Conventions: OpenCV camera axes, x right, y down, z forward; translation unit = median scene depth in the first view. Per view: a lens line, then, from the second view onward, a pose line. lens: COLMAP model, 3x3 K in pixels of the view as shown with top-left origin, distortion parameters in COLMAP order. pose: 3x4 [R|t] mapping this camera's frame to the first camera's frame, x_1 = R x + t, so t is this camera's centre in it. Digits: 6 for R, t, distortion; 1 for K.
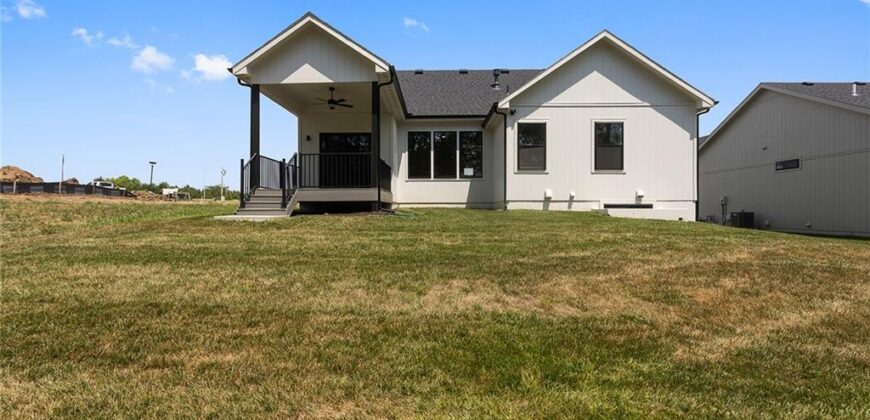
lens RADIAL K [[443.5, 0, 434.3], [0, 443.5, 224.7], [0, 0, 1]] dist [-0.003585, -0.000311]
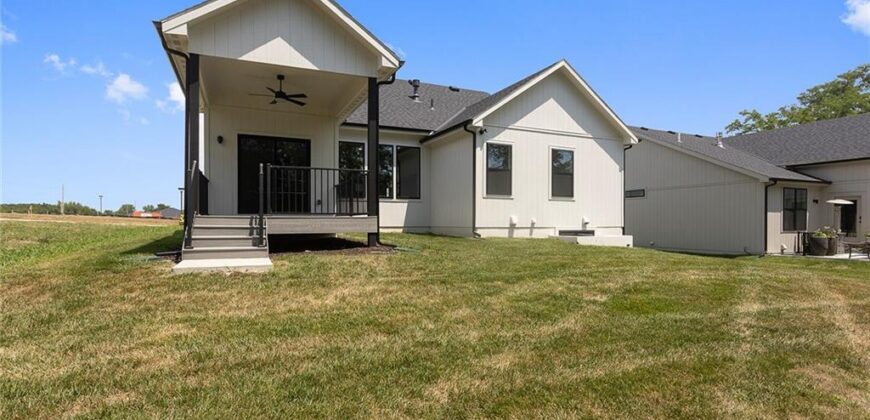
lens RADIAL K [[443.5, 0, 434.3], [0, 443.5, 224.7], [0, 0, 1]] dist [-0.003585, -0.000311]
pose [[0.893195, -0.000153, 0.449670, -0.323834], [0.010758, 0.999721, -0.021029, -0.042035], [-0.449541, 0.023620, 0.892947, 0.228439]]
